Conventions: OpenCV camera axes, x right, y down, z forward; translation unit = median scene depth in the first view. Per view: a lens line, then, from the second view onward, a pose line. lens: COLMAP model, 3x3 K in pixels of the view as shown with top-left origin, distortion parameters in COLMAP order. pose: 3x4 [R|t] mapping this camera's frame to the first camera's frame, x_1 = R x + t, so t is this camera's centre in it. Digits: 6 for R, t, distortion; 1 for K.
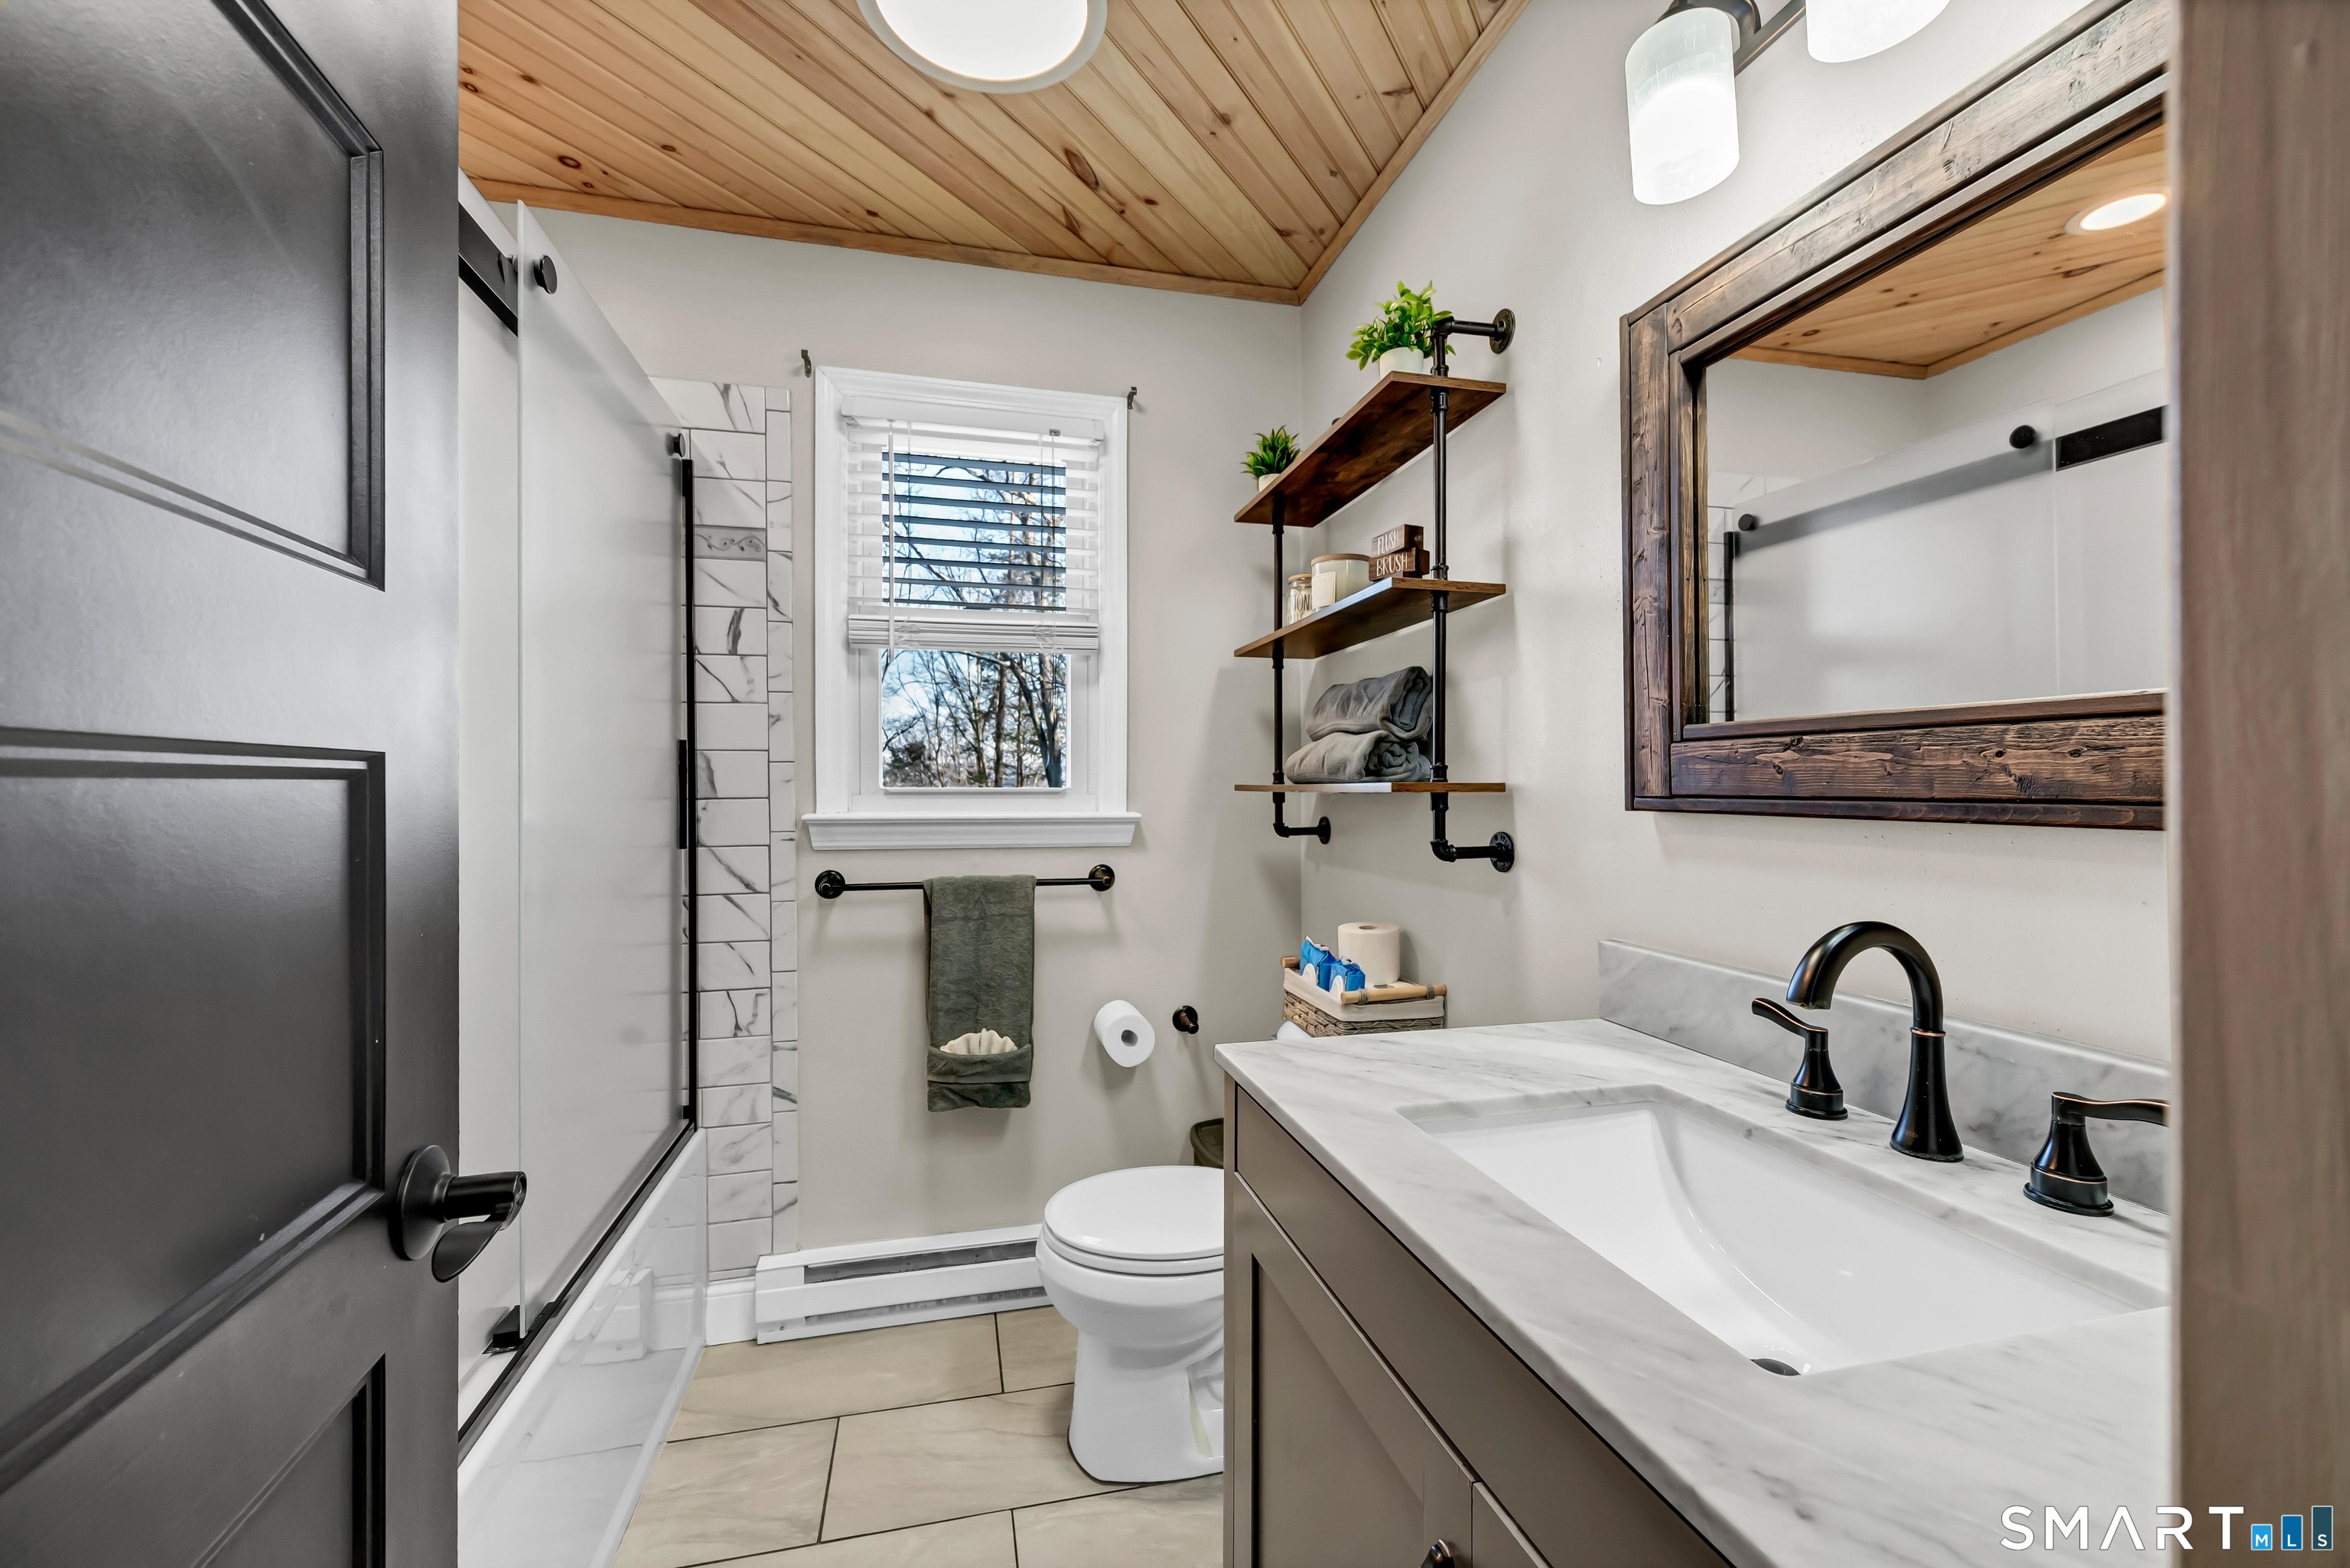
lens RADIAL K [[940.2, 0, 1183.3], [0, 940.2, 788.8], [0, 0, 1]] dist [0.001247, -0.000899]
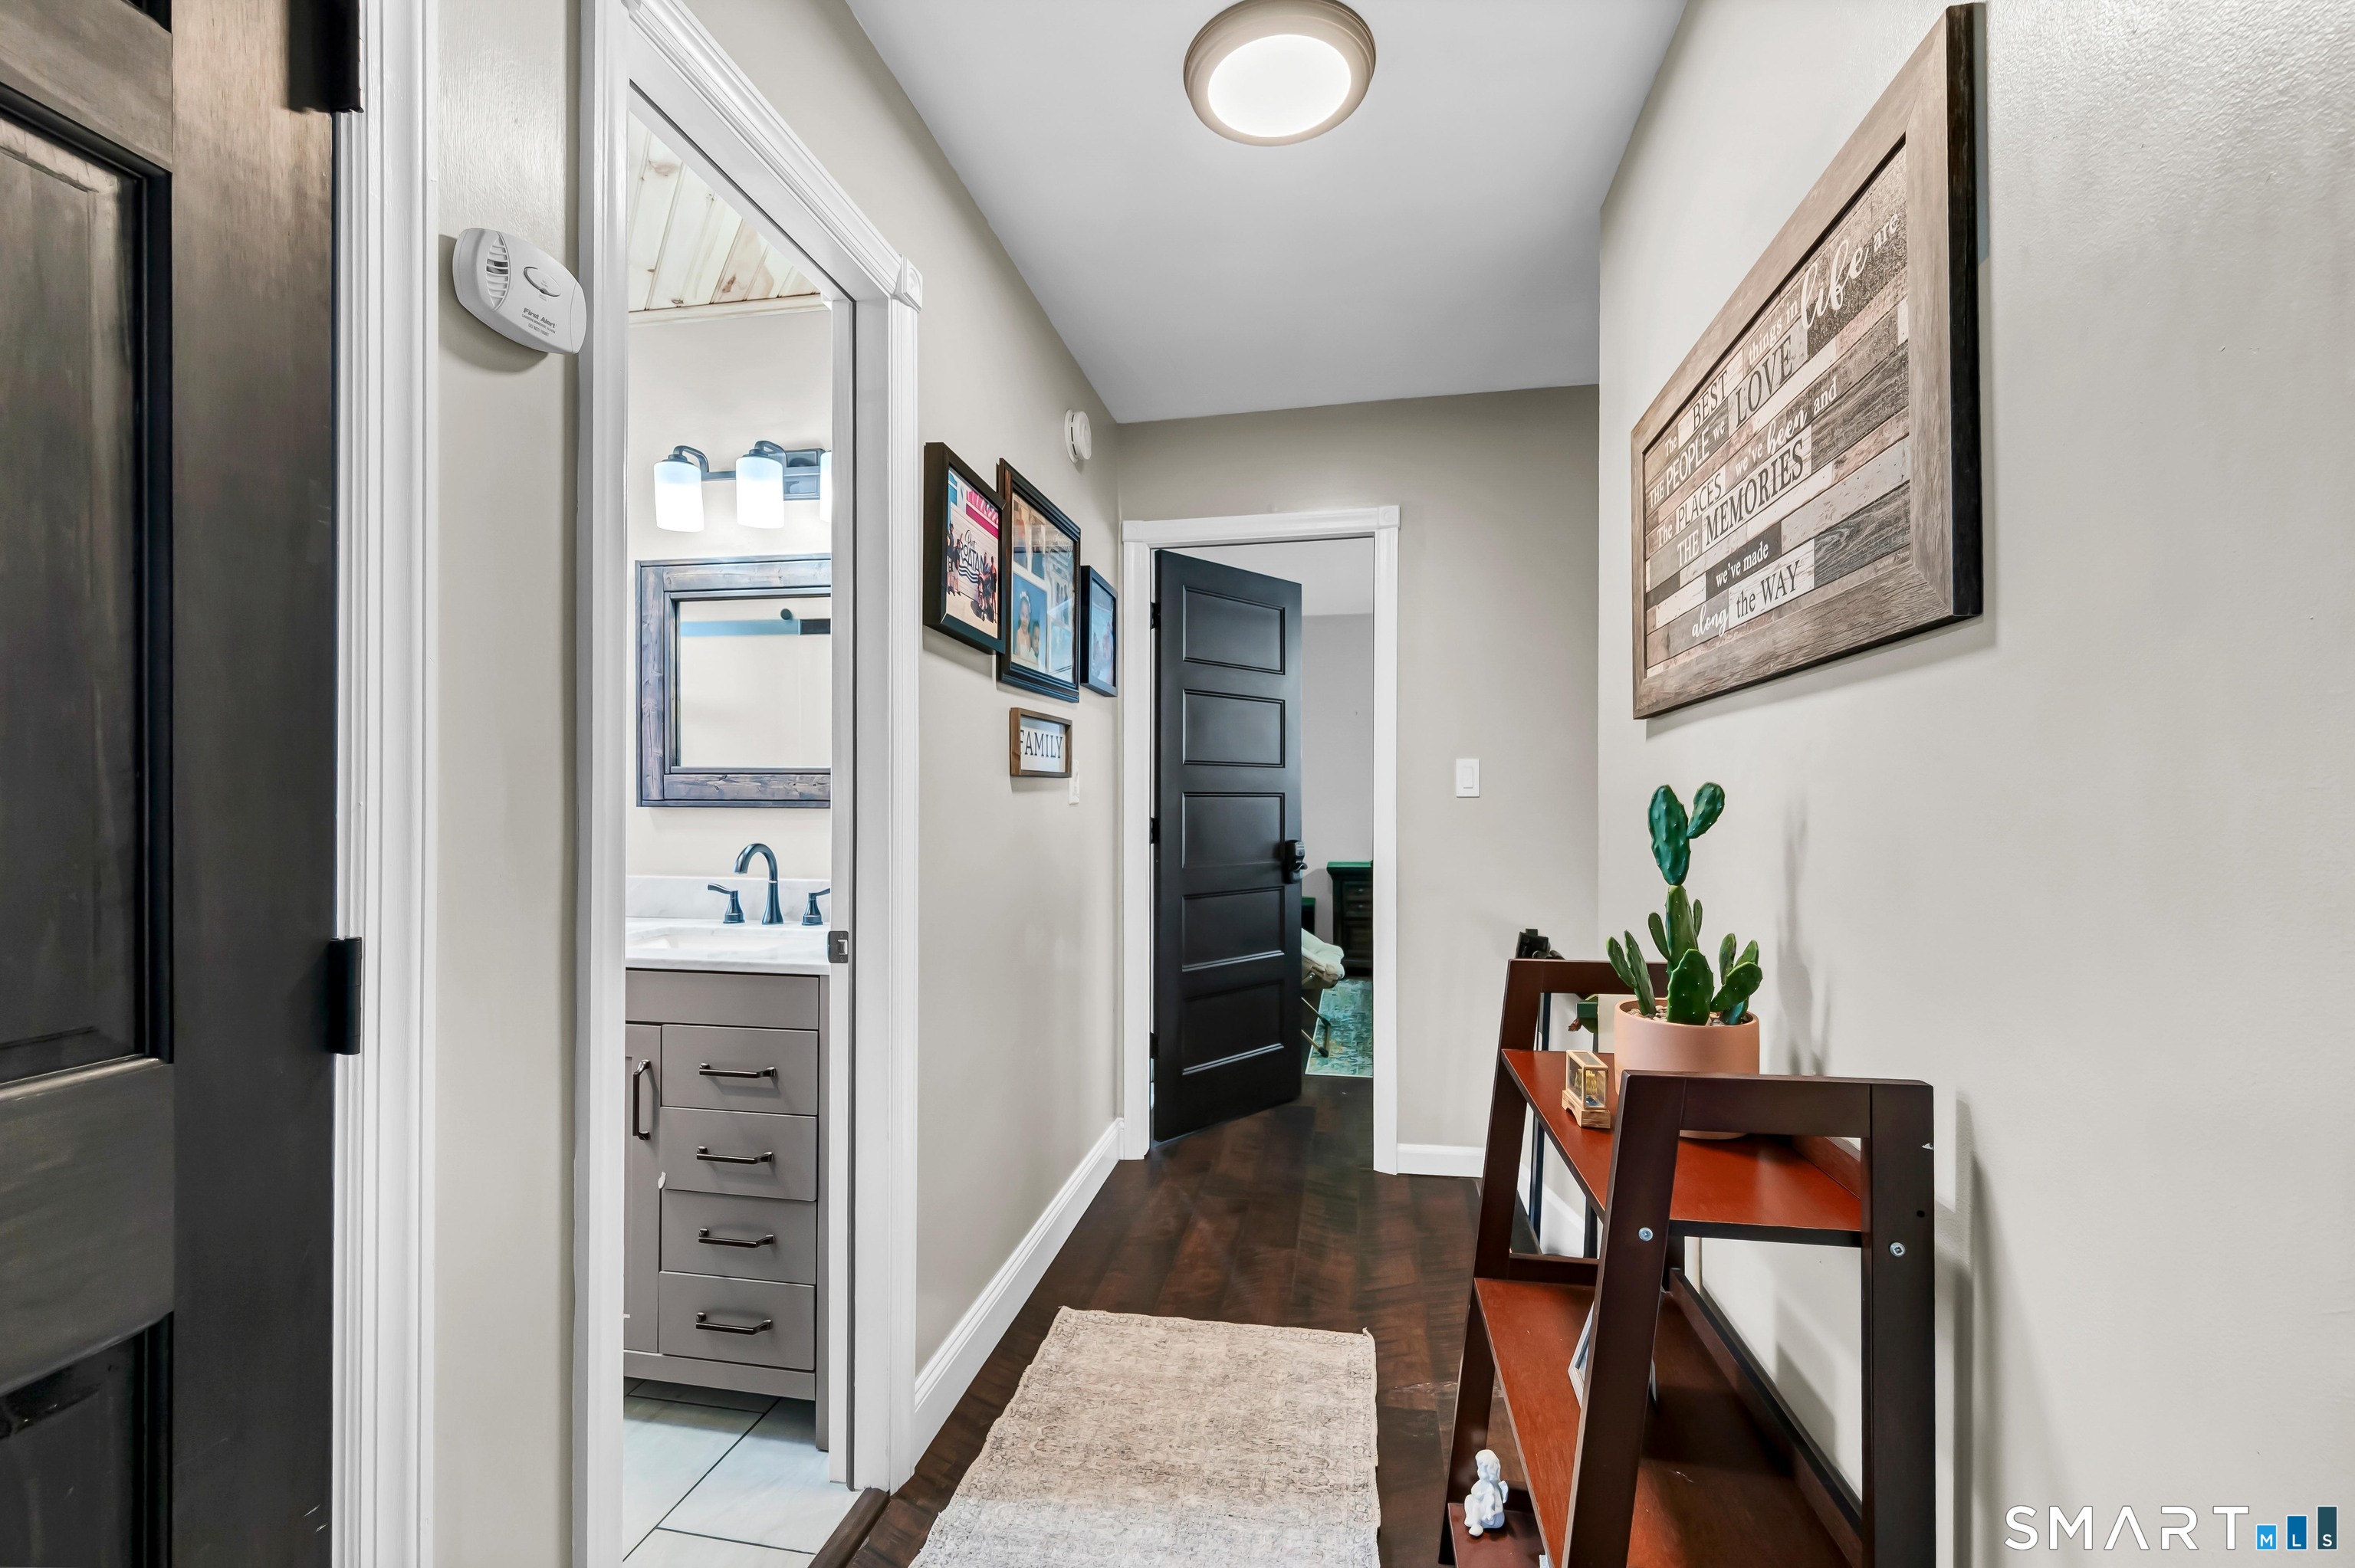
lens RADIAL K [[942.1, 0, 1189.7], [0, 942.1, 796.8], [0, 0, 1]] dist [0.001247, -0.000899]
pose [[0.404880, 0.008863, 0.914327, -1.110805], [0.000229, 0.999952, -0.009795, 0.025422], [-0.914370, 0.004175, 0.404859, -1.110320]]
